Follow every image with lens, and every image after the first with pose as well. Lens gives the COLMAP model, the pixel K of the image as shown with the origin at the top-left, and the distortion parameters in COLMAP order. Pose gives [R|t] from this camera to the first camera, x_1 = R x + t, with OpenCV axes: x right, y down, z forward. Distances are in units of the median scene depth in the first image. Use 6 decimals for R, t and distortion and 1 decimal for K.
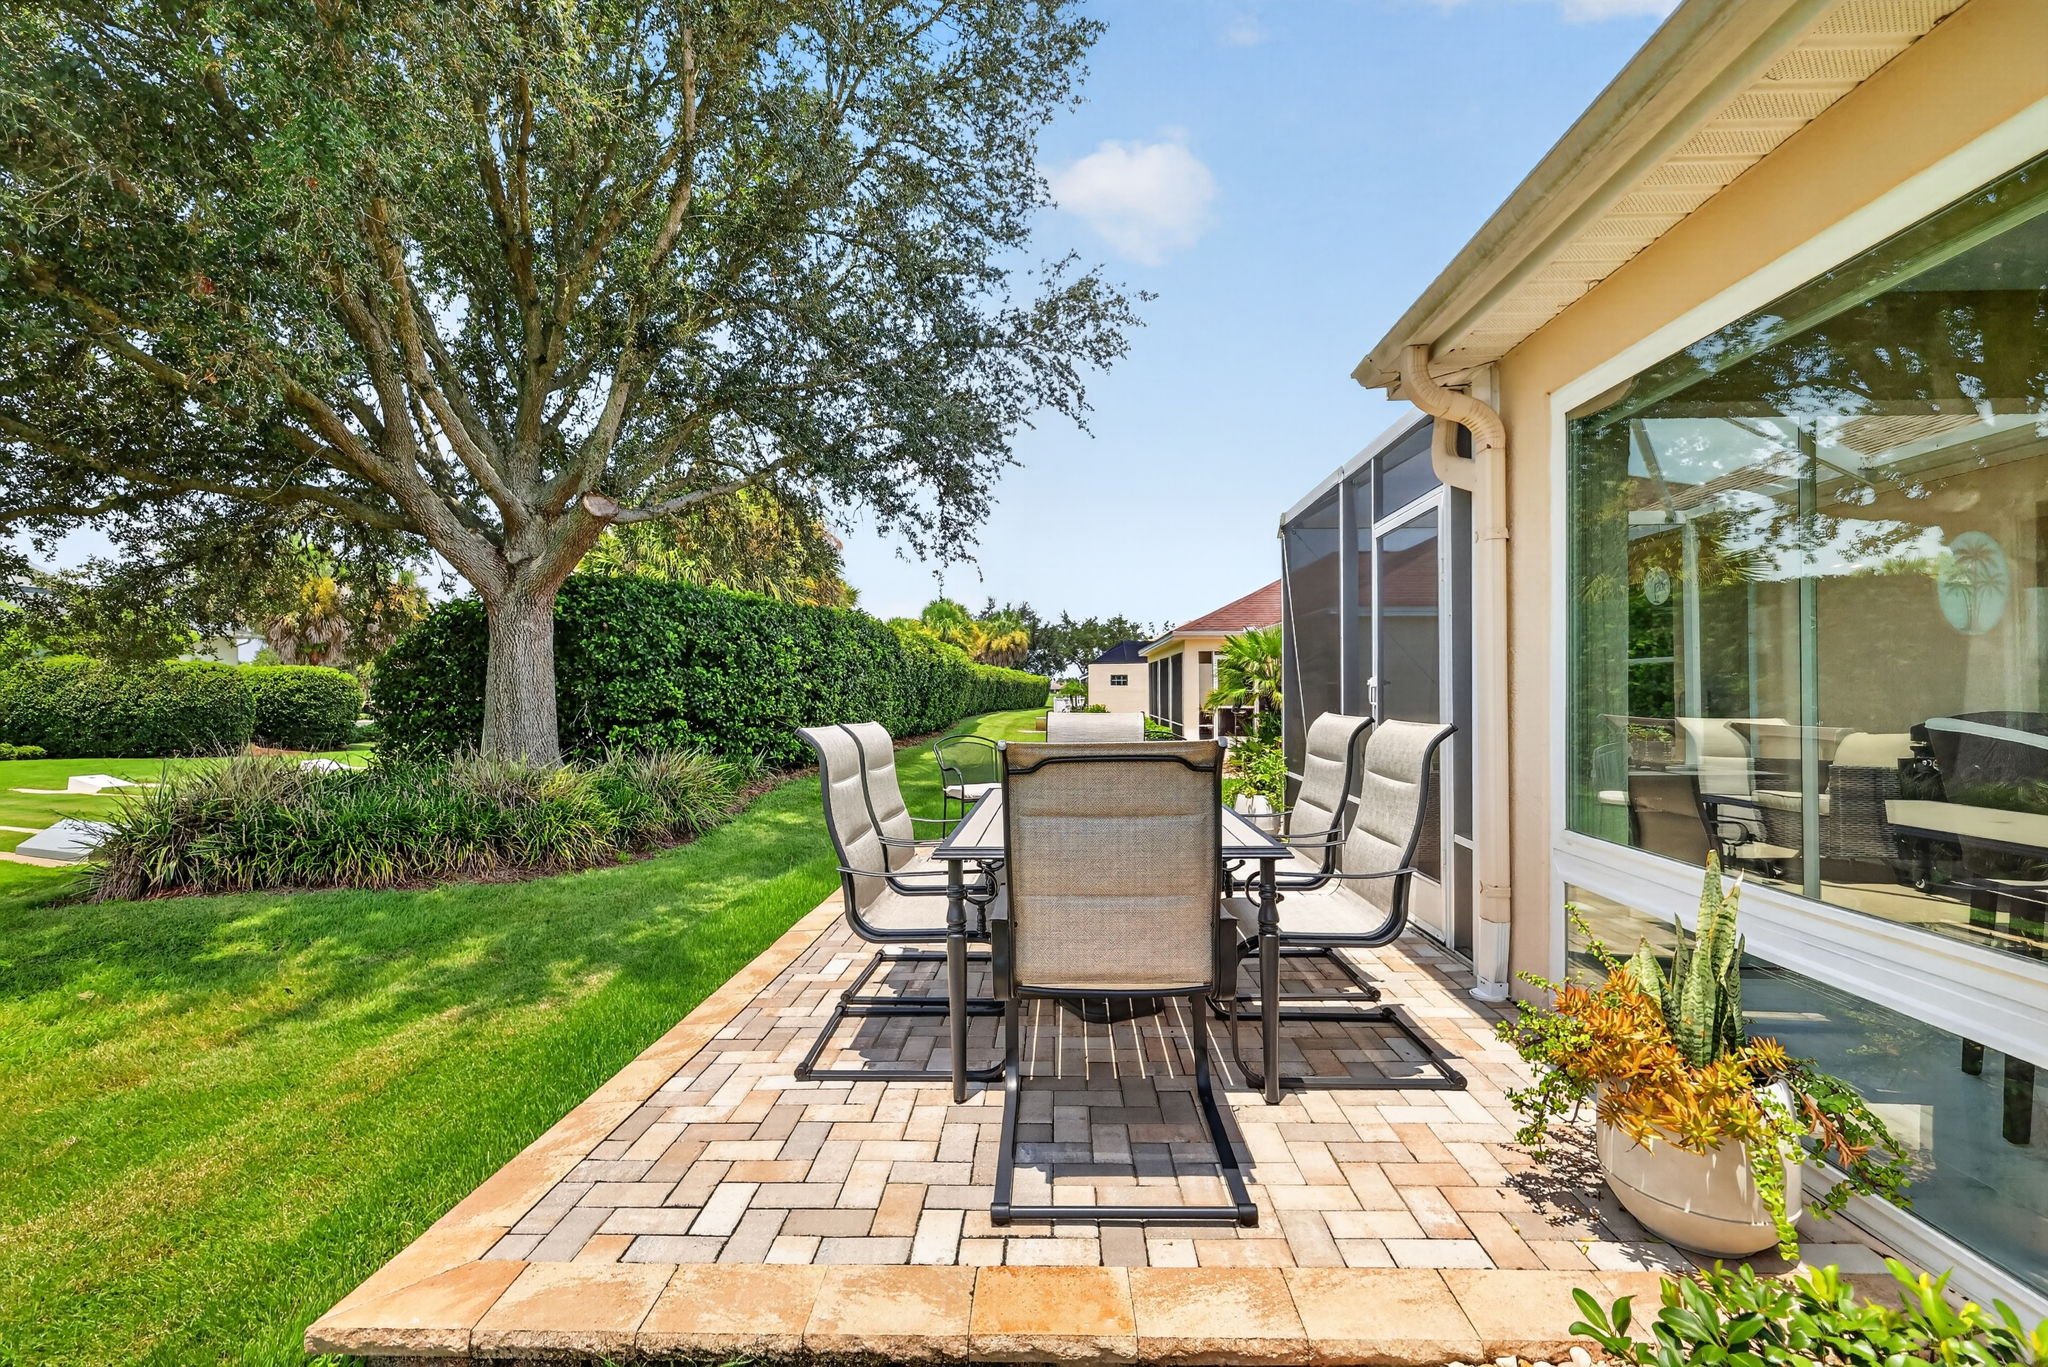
lens RADIAL K [[898.7, 0, 1030.3], [0, 898.7, 683.6], [0, 0, 1]] dist [-0.003756, 0.000282]
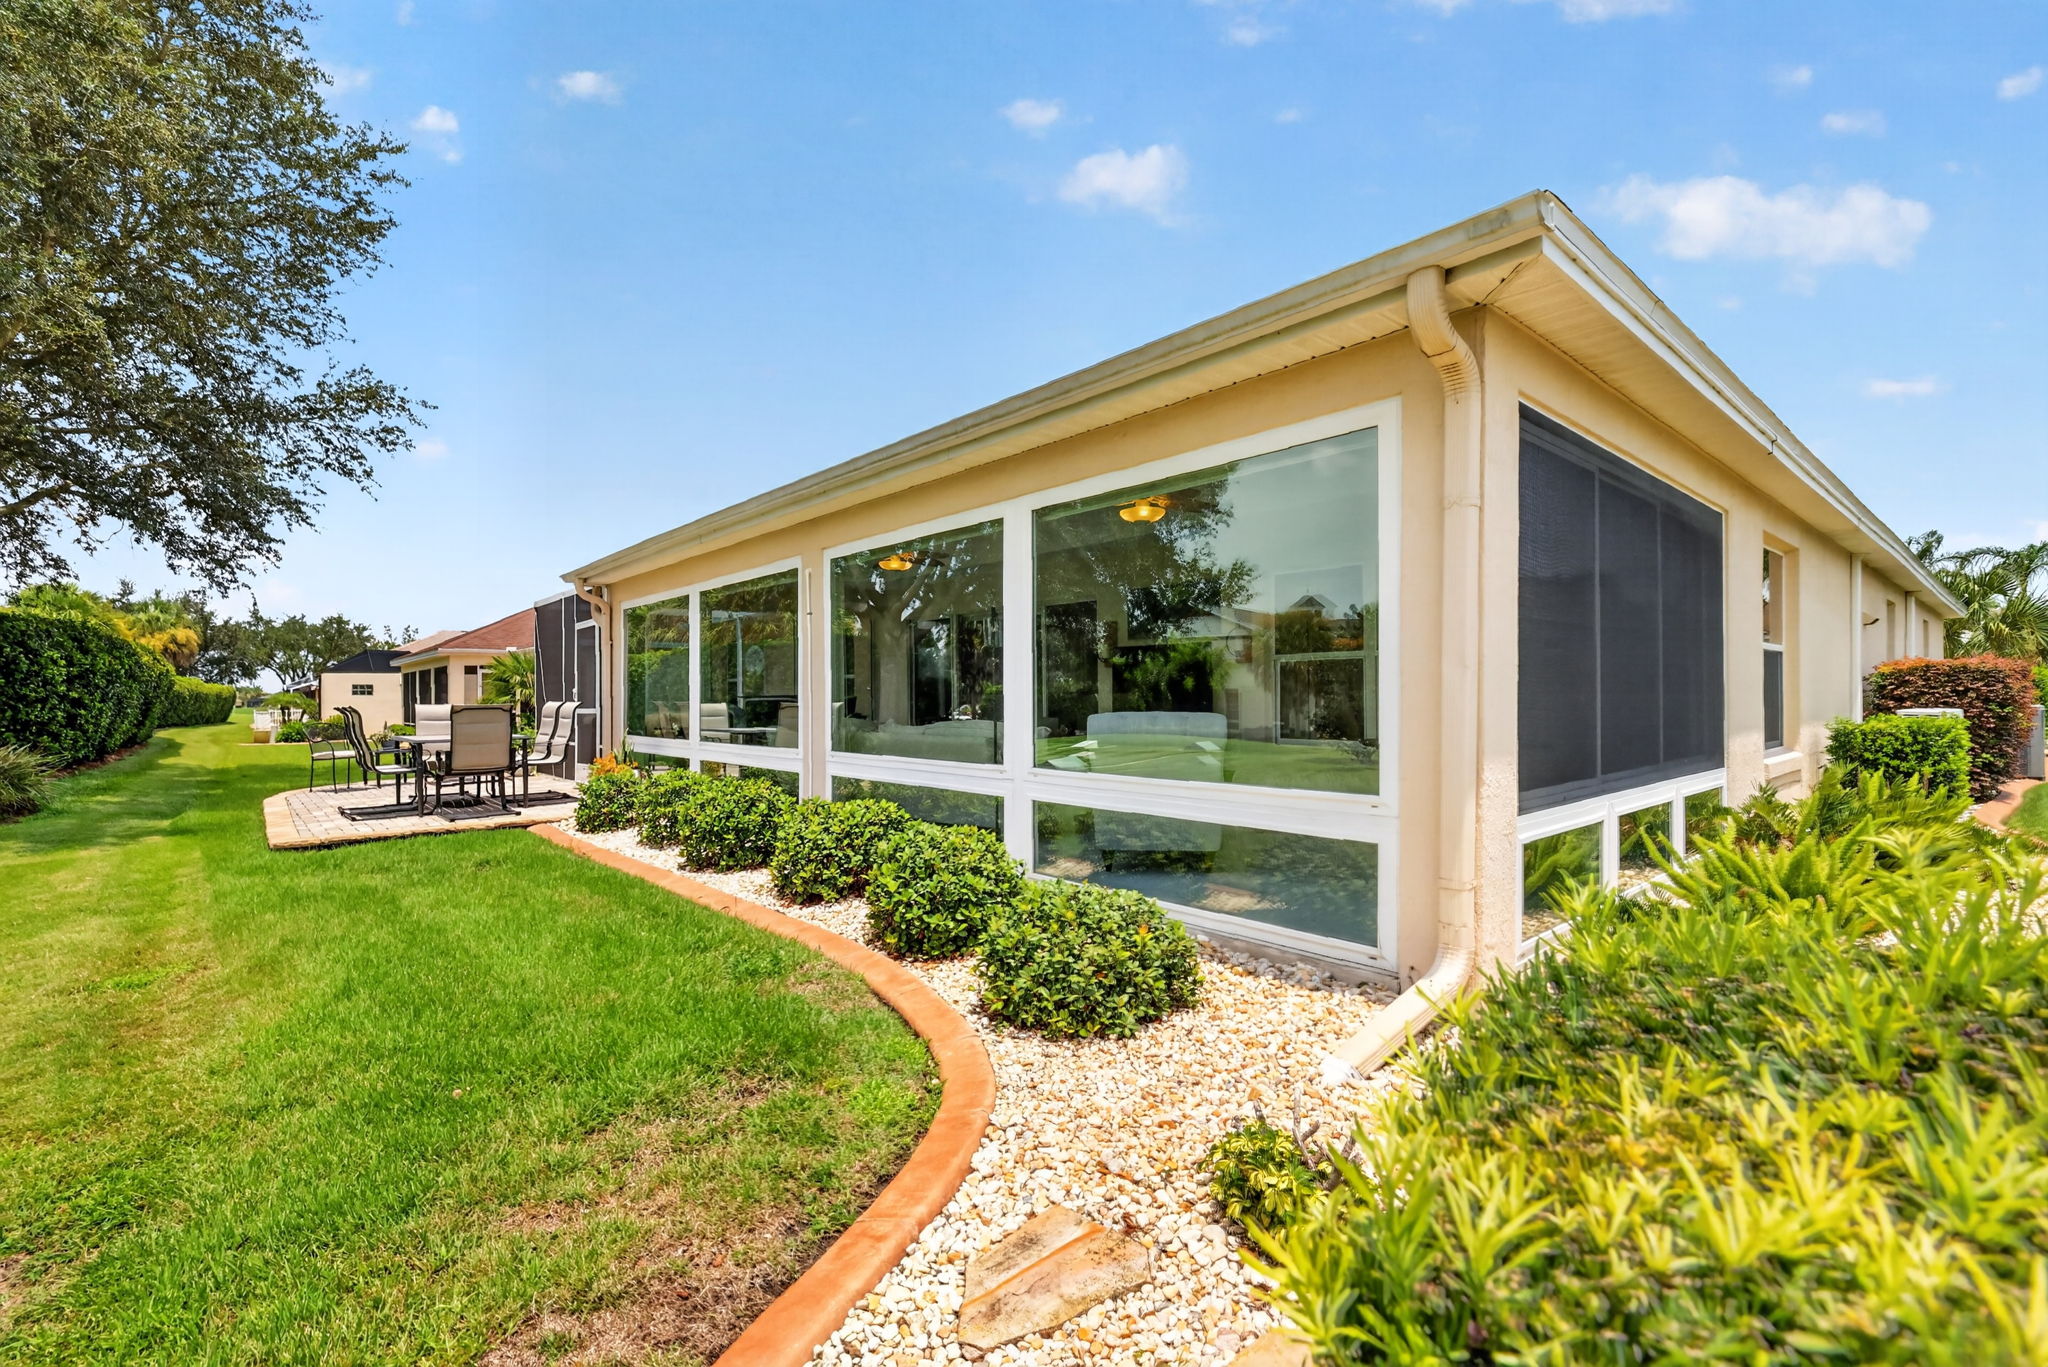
lens RADIAL K [[898.7, 0, 1021.1], [0, 898.7, 691.6], [0, 0, 1]] dist [-0.003756, 0.000282]
pose [[0.725013, -0.003226, 0.688727, -0.100581], [0.004011, 0.999992, 0.000461, 0.001936], [-0.688723, 0.002428, 0.725020, -0.390382]]
